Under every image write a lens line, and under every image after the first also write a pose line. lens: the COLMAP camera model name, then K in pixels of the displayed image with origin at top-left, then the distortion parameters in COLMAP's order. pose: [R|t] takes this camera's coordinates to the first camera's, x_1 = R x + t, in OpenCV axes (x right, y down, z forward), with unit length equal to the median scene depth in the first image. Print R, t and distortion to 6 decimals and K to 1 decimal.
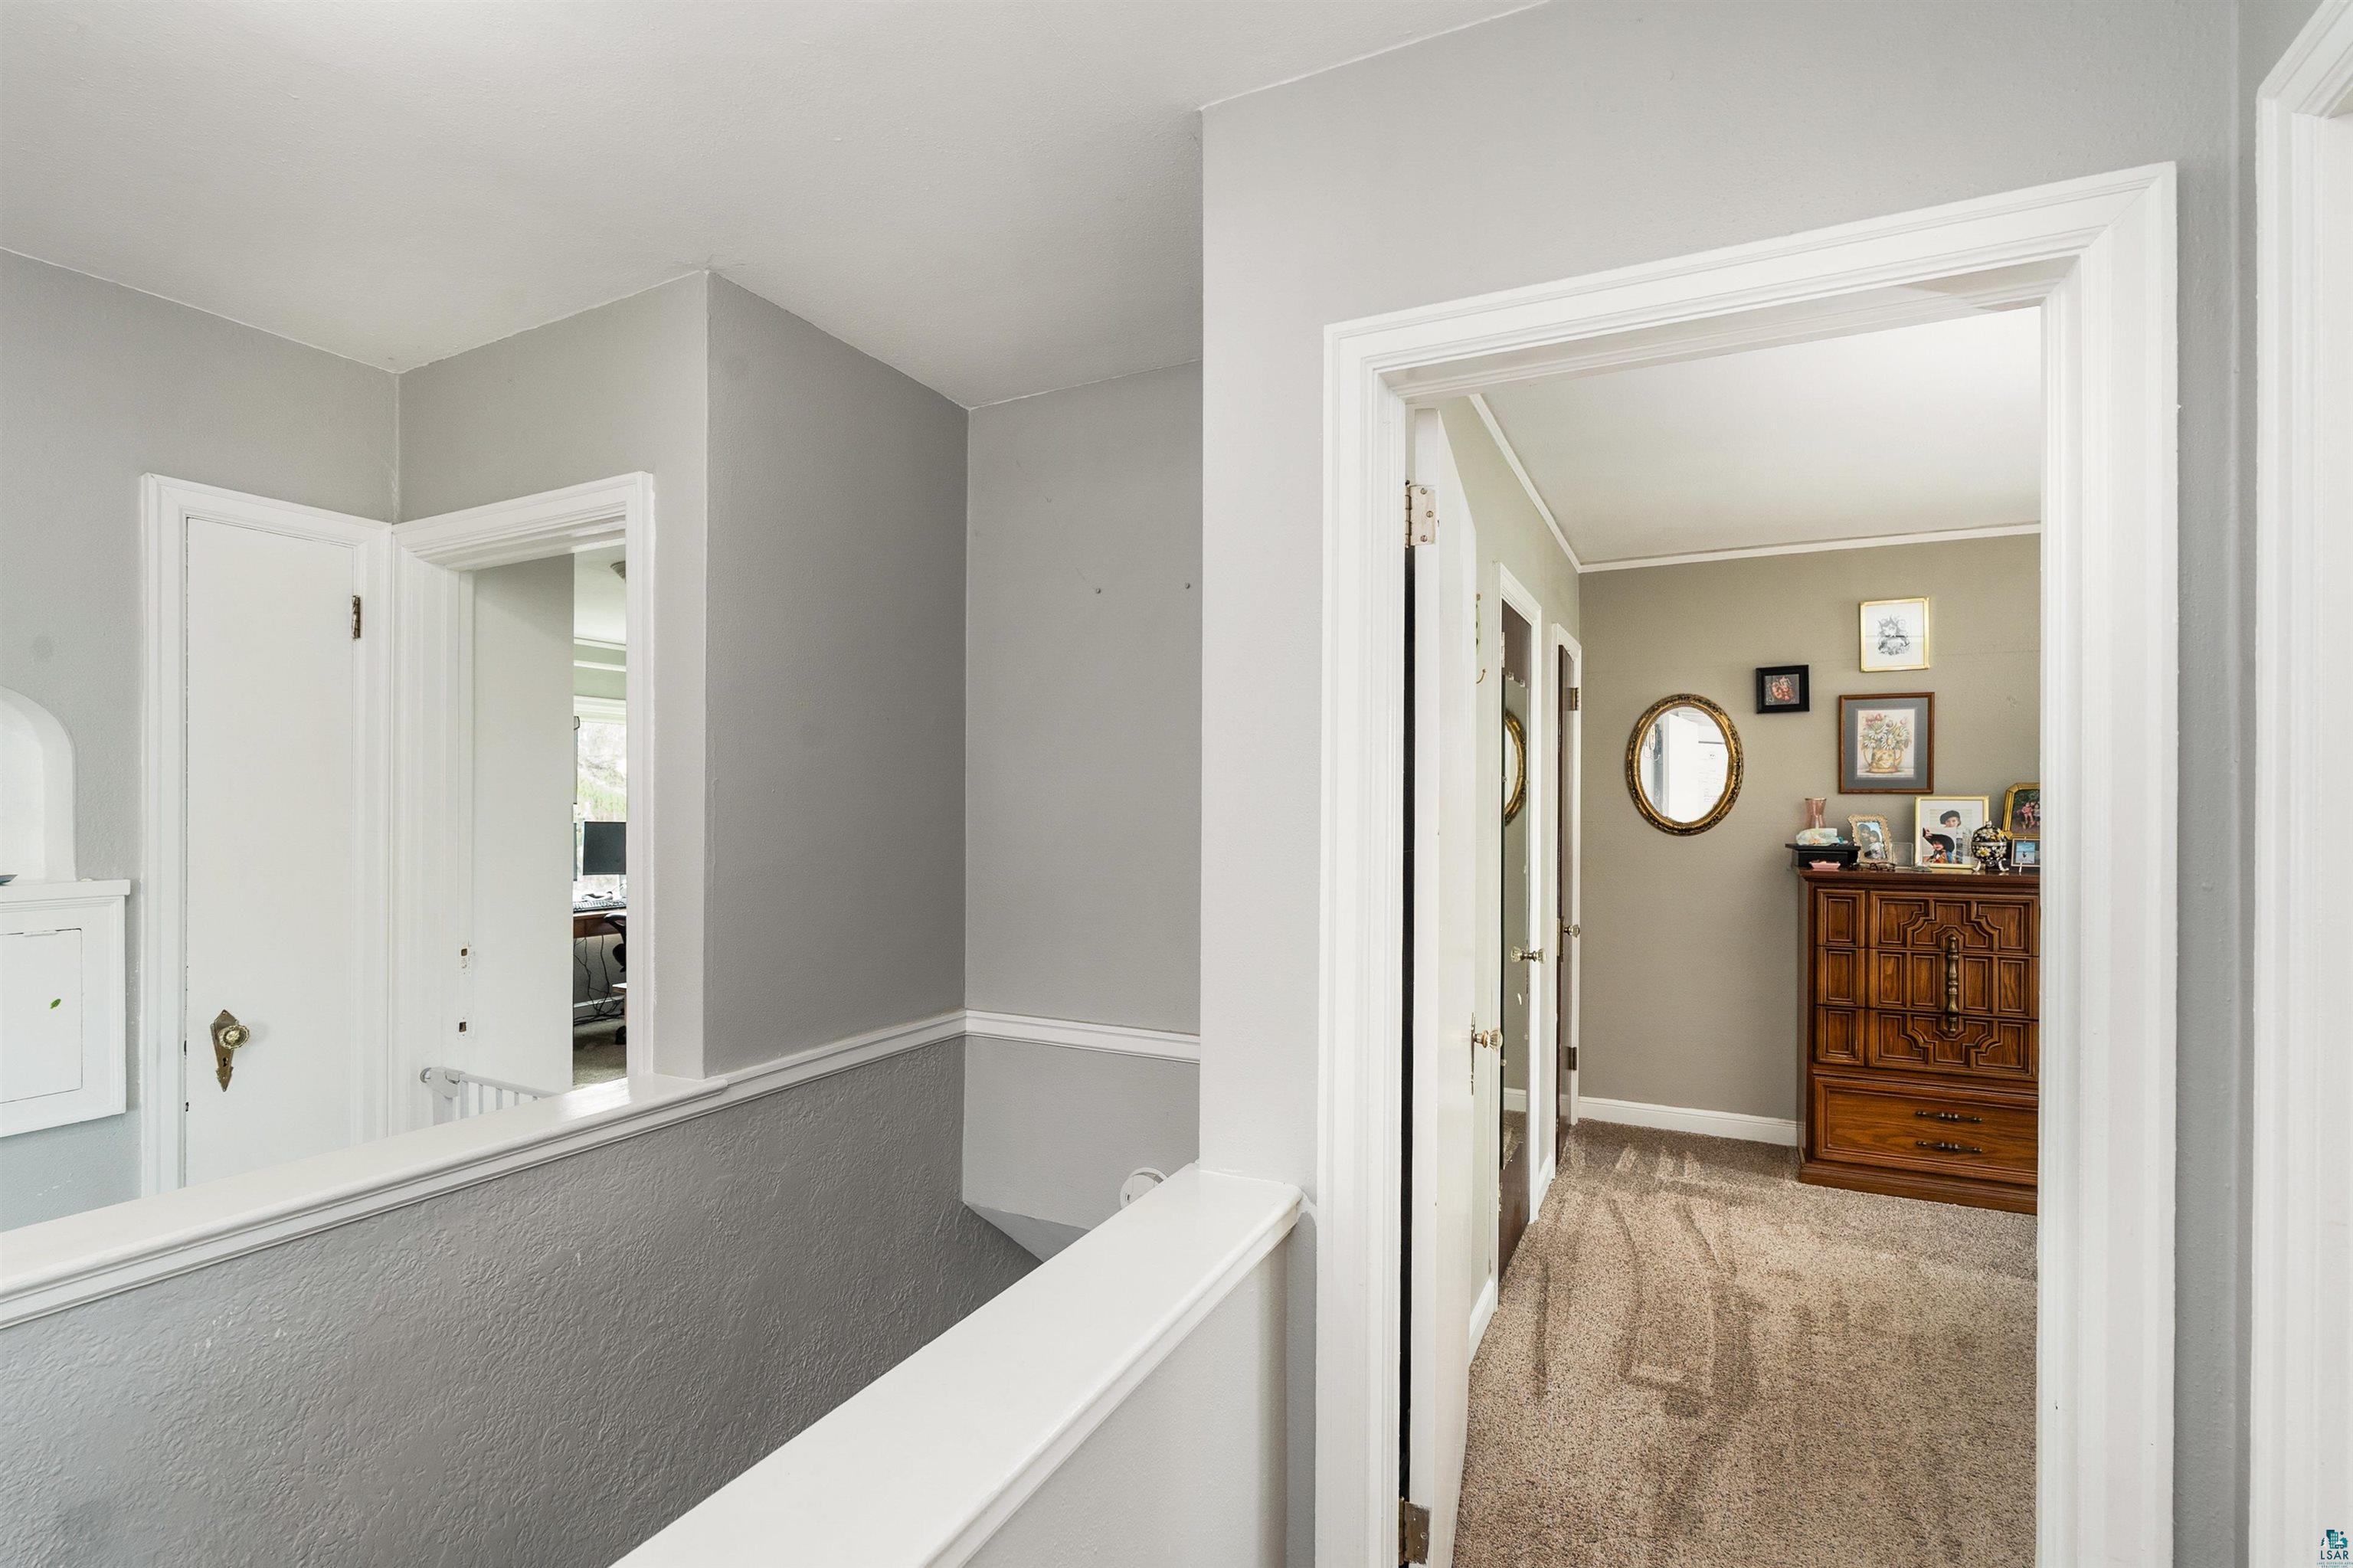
lens RADIAL K [[1061.3, 0, 1183.7], [0, 1061.3, 800.0], [0, 0, 1]] dist [-0.007881, 0.002577]
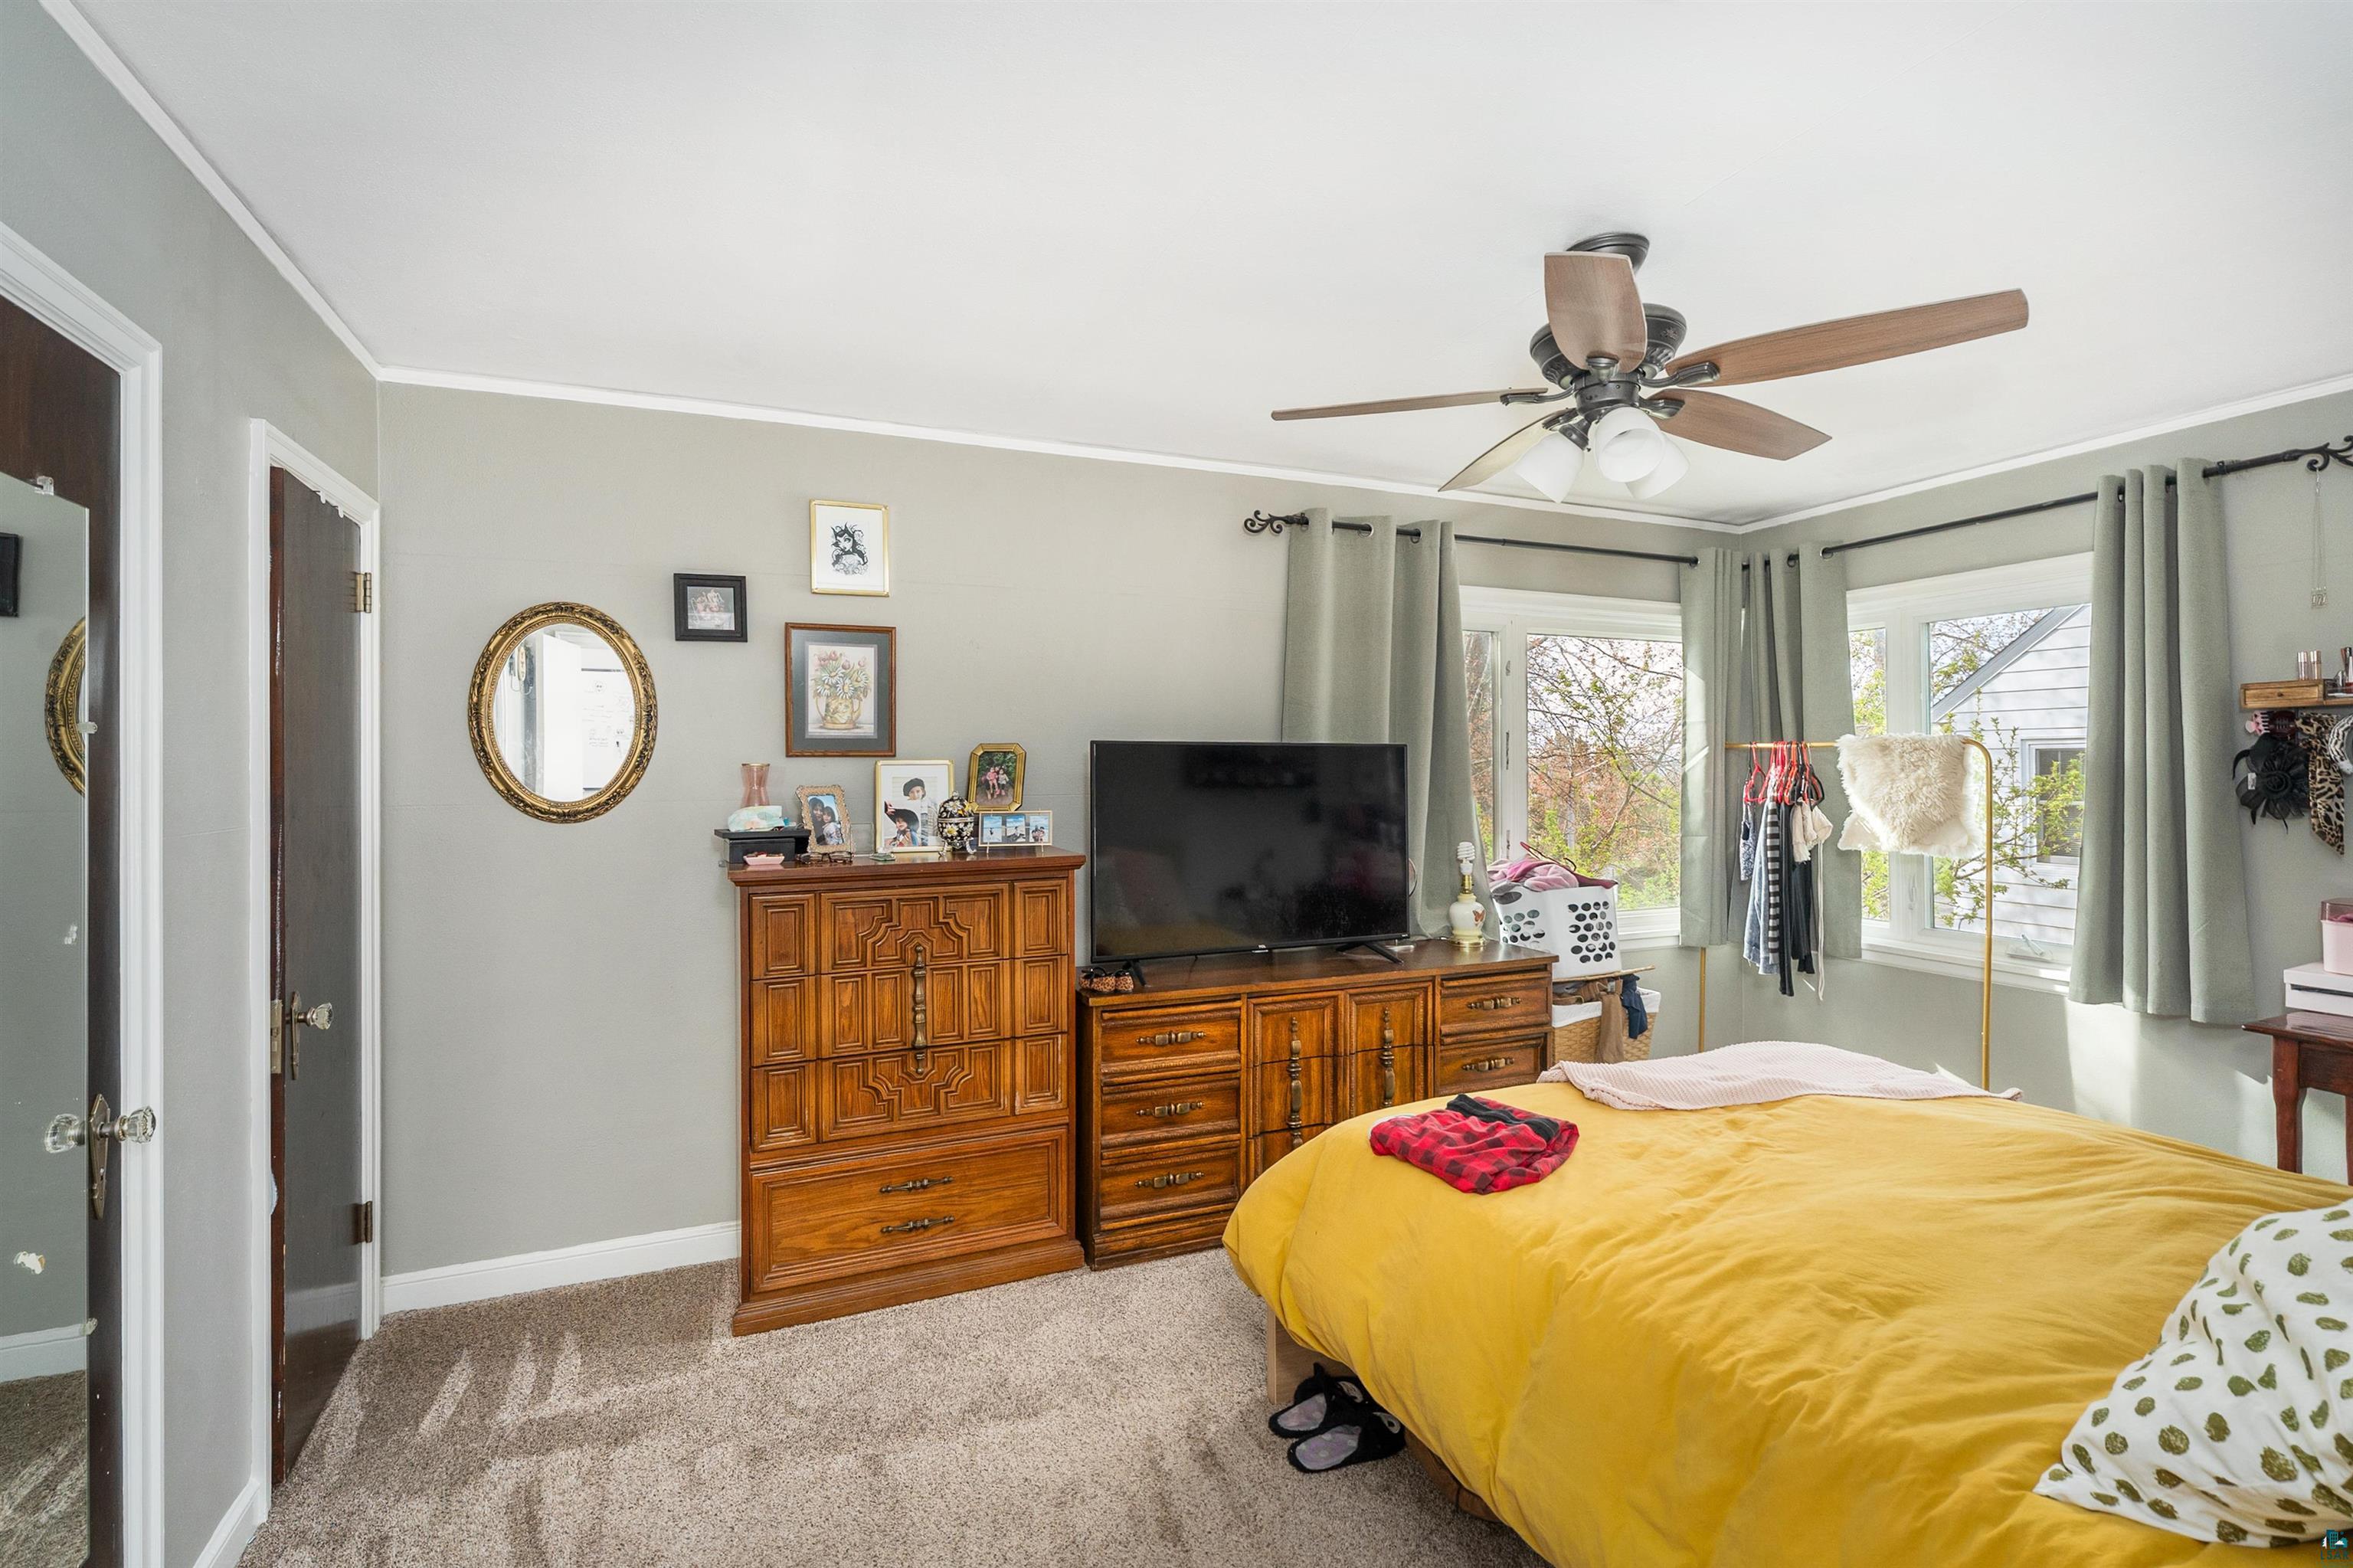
lens RADIAL K [[1061.3, 0, 1180.2], [0, 1061.3, 764.9], [0, 0, 1]] dist [-0.007881, 0.002577]
pose [[0.637155, -0.007525, 0.770699, 0.240978], [0.007112, 0.999967, 0.003884, -0.001682], [-0.770703, 0.003006, 0.637187, 0.342043]]
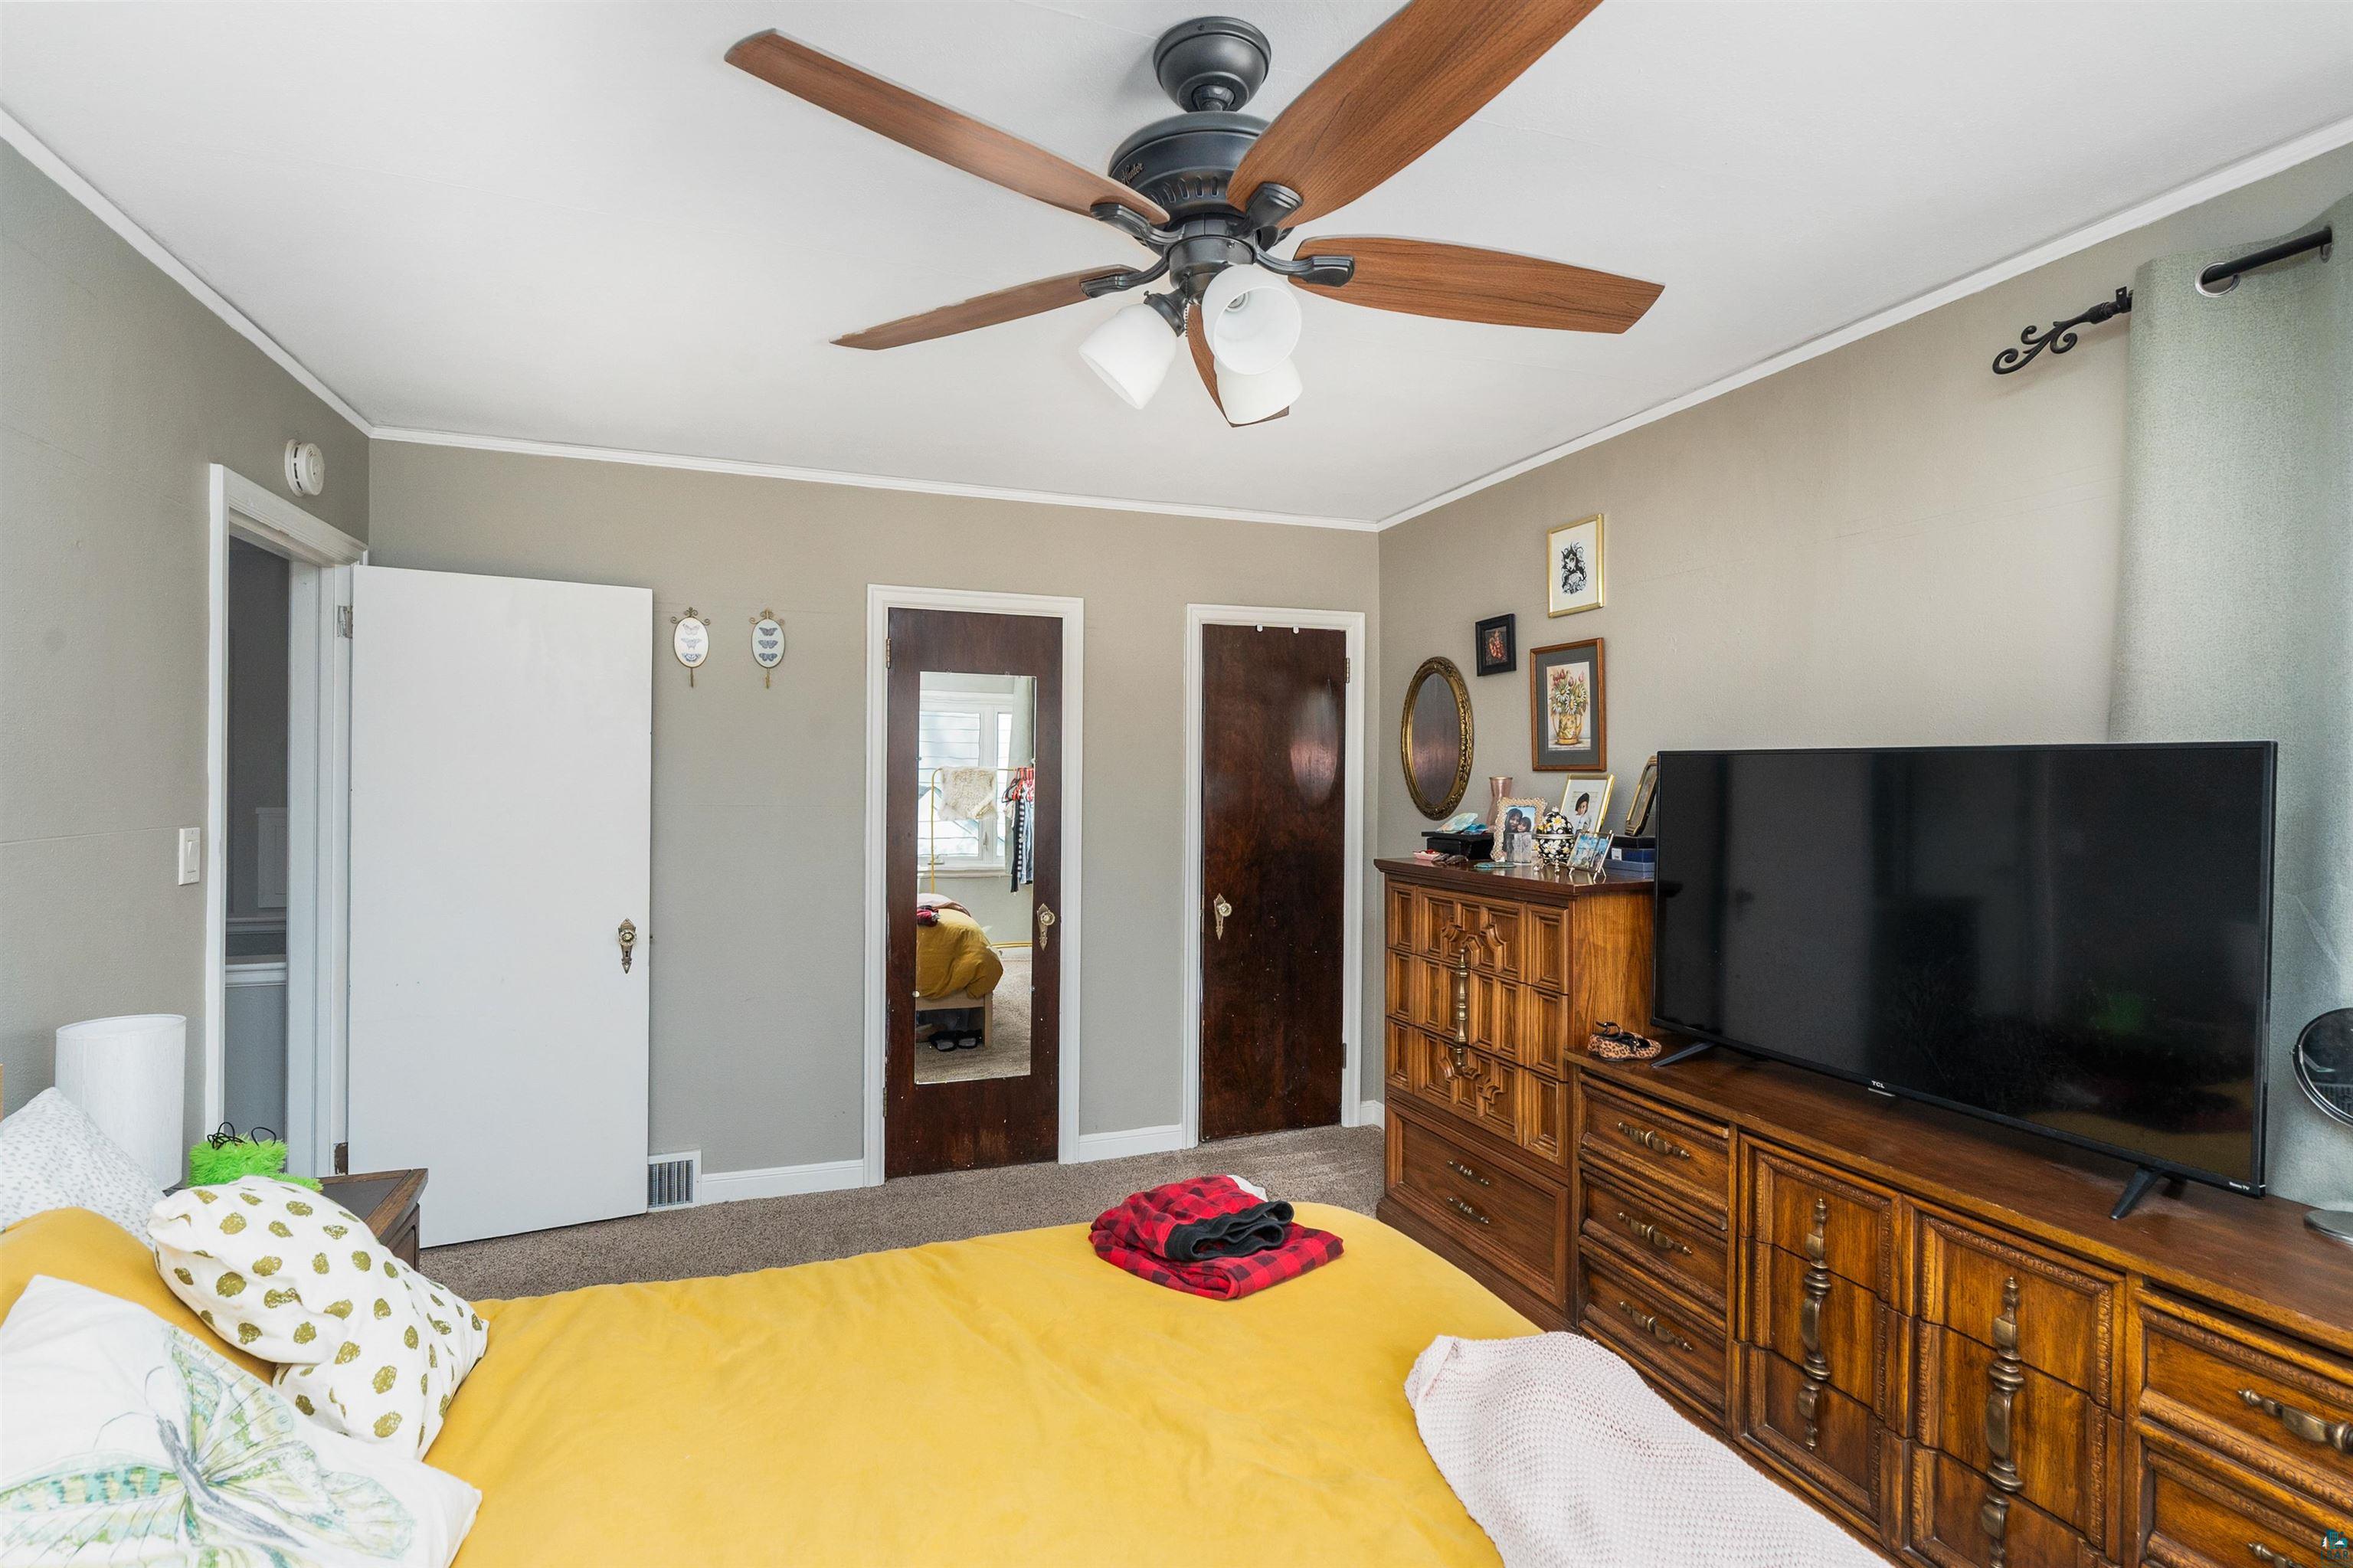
lens RADIAL K [[1061.3, 0, 1181.2], [0, 1061.3, 783.6], [0, 0, 1]] dist [-0.007881, 0.002577]
pose [[0.755388, 0.004830, -0.655260, 0.999250], [-0.001309, 0.999982, 0.005862, -0.001134], [0.655276, -0.003570, 0.755381, 0.227516]]
